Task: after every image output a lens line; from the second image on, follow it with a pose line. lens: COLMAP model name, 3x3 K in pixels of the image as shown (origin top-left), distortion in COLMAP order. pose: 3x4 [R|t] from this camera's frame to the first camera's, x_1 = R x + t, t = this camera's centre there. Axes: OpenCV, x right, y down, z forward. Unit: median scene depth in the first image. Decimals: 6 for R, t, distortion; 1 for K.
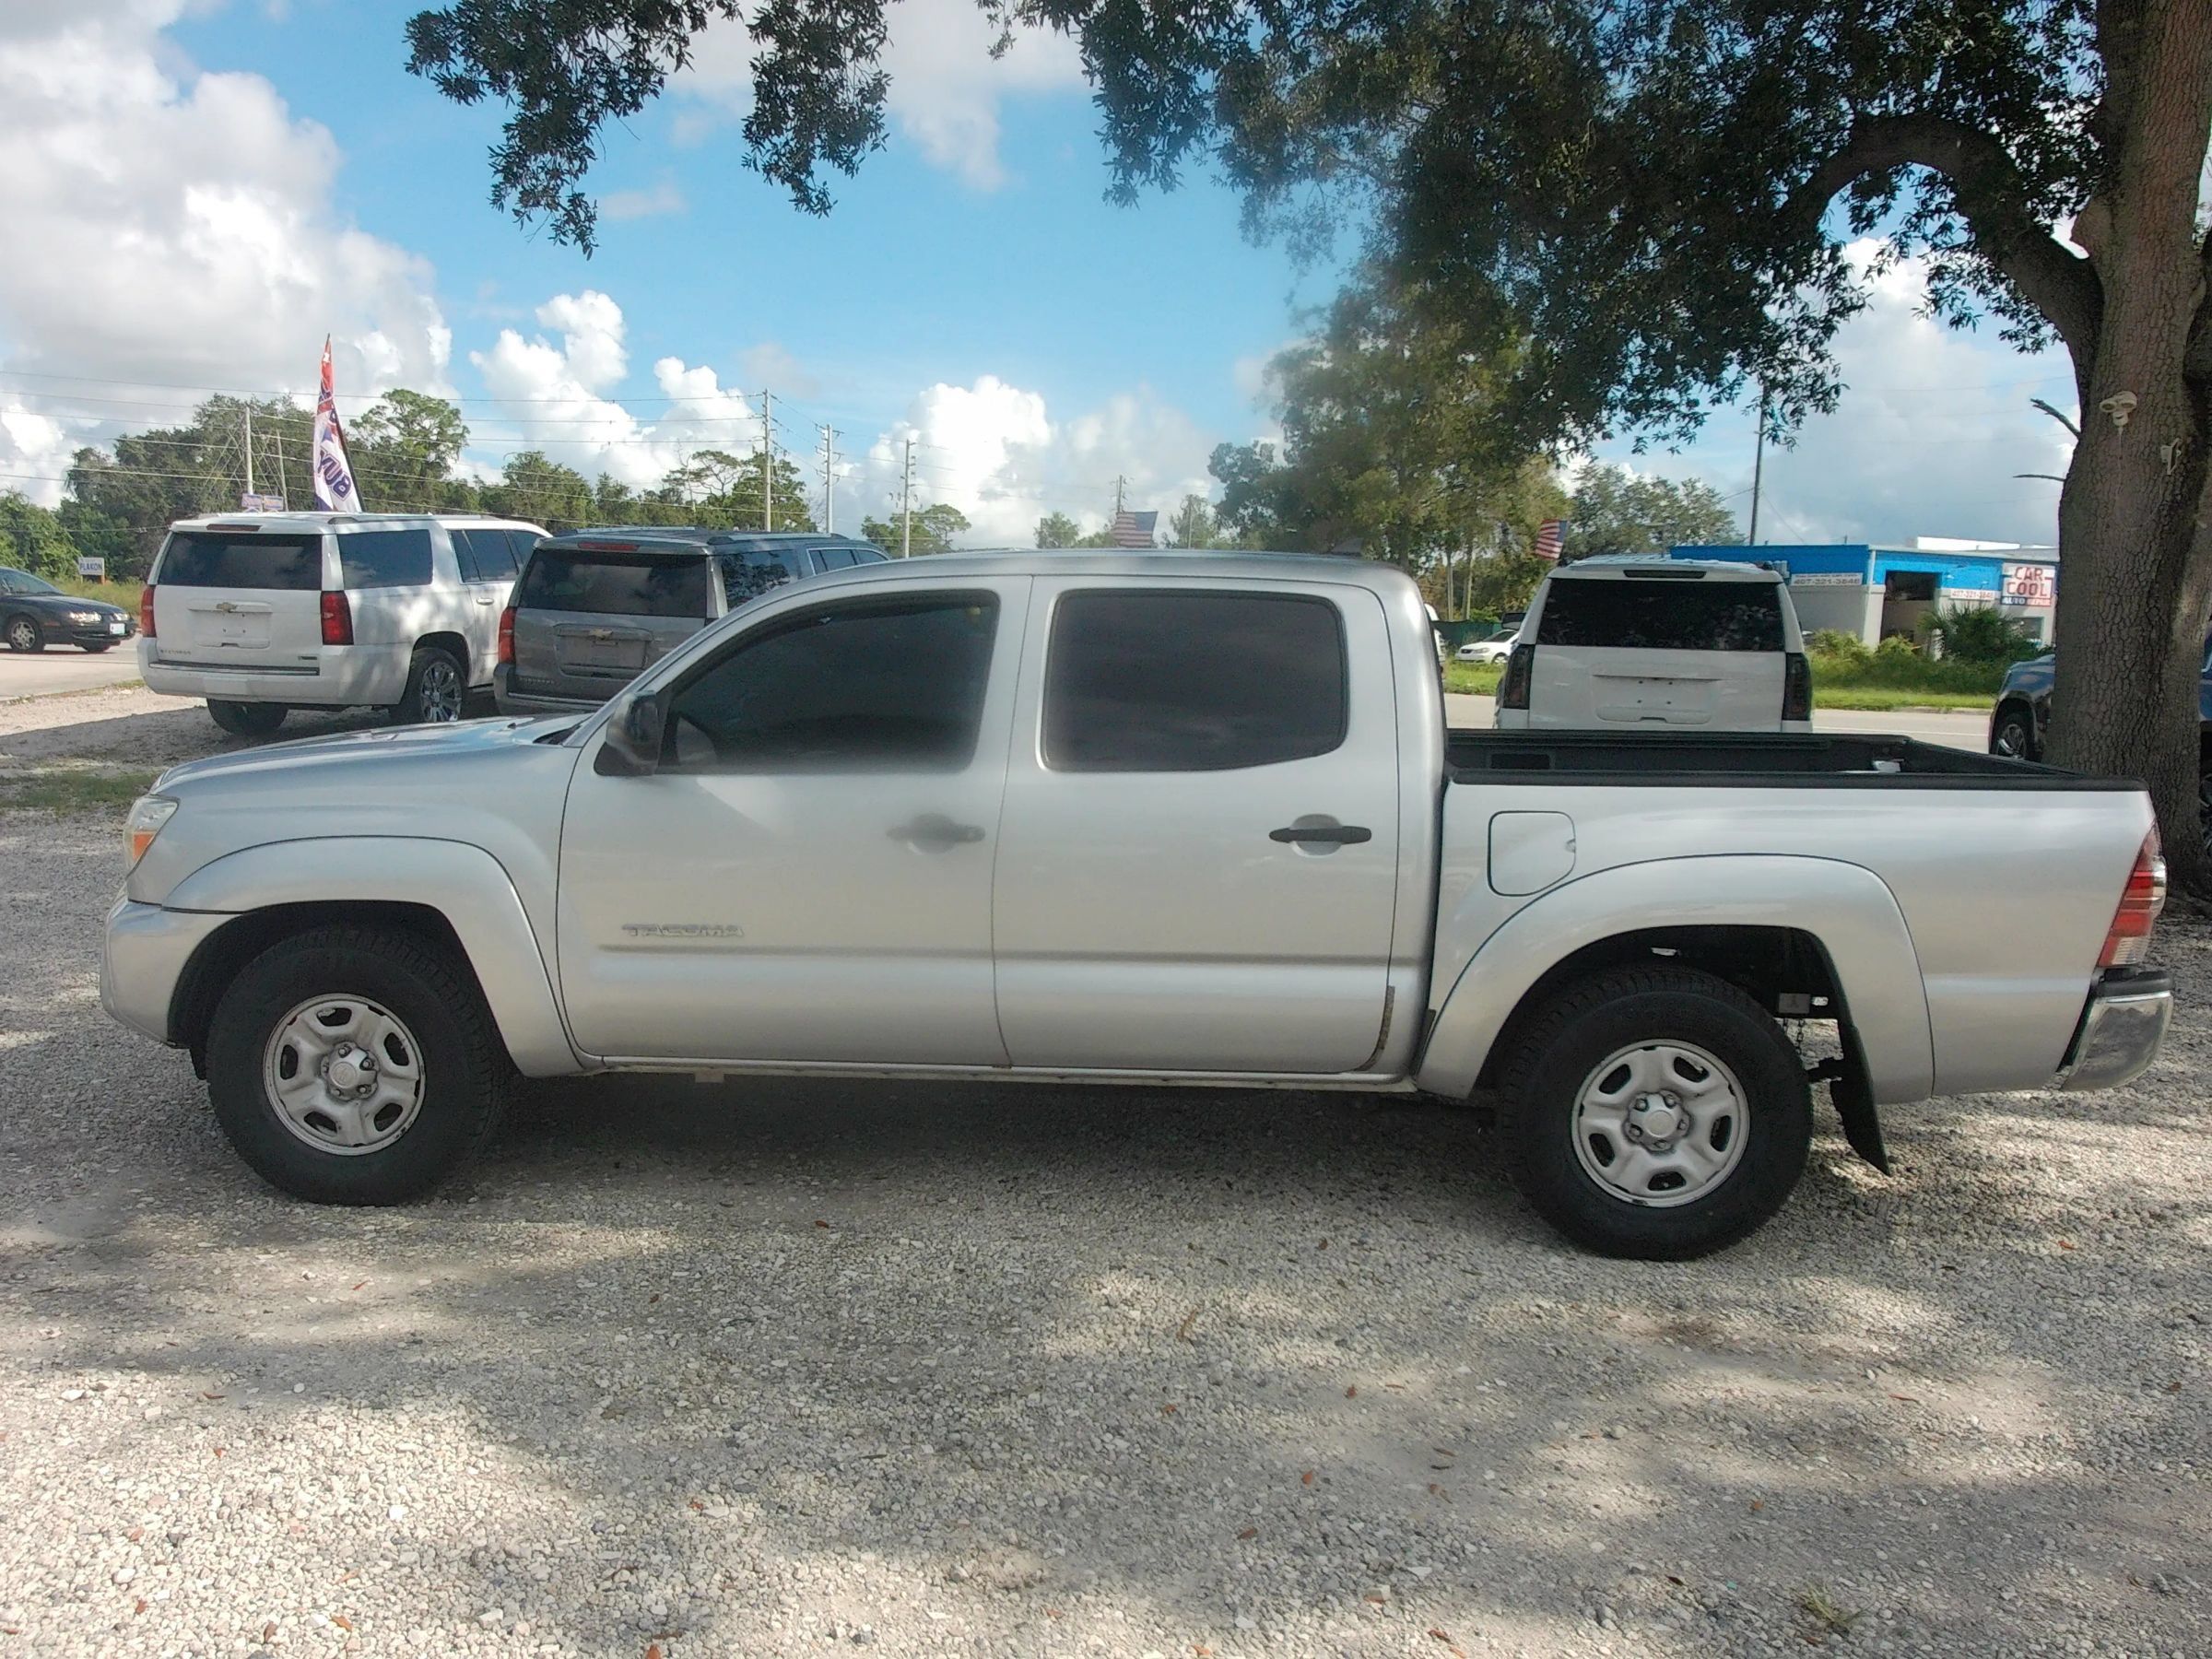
lens RADIAL K [[1814.3, 0, 1093.5], [0, 1814.3, 848.9], [0, 0, 1]] dist [0.040185, -0.089884]
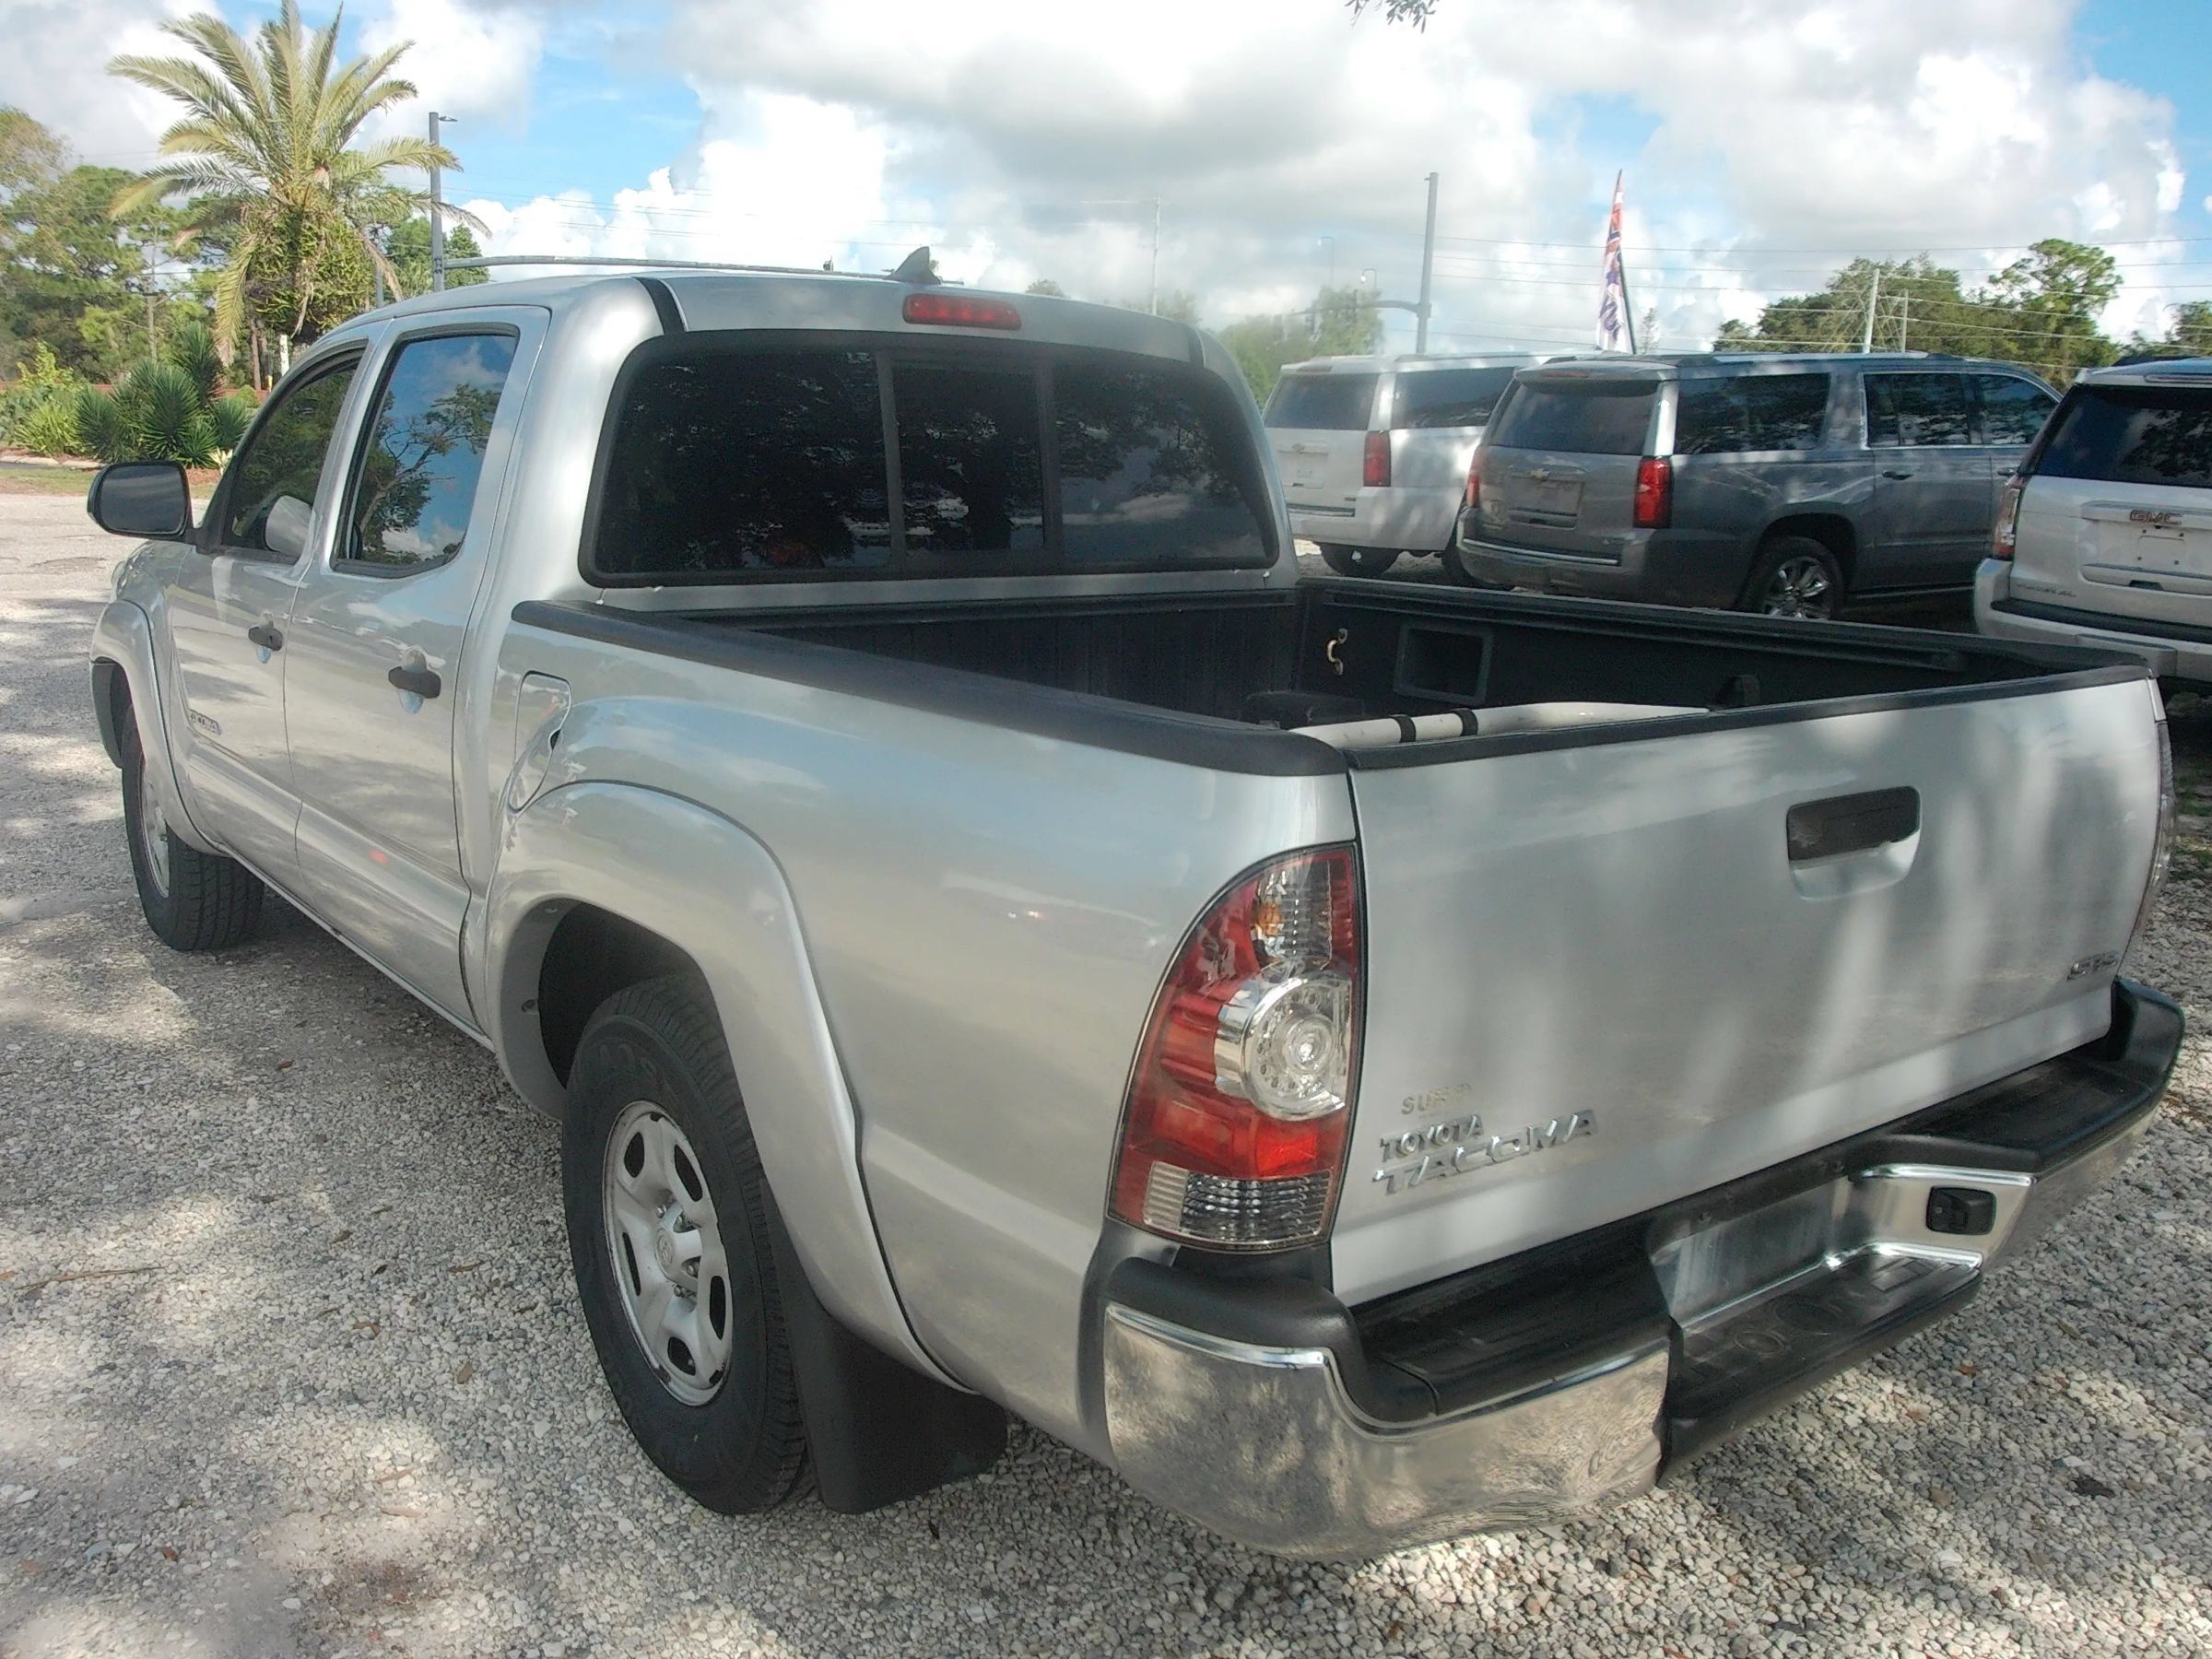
lens RADIAL K [[1804.7, 0, 1106.0], [0, 1804.7, 829.5], [0, 0, 1]] dist [0.009216, -0.065085]
pose [[0.650809, 0.151190, -0.744036, 0.773357], [-0.105187, 0.988477, 0.108853, -0.052793], [0.751920, 0.007420, 0.659213, 0.709801]]
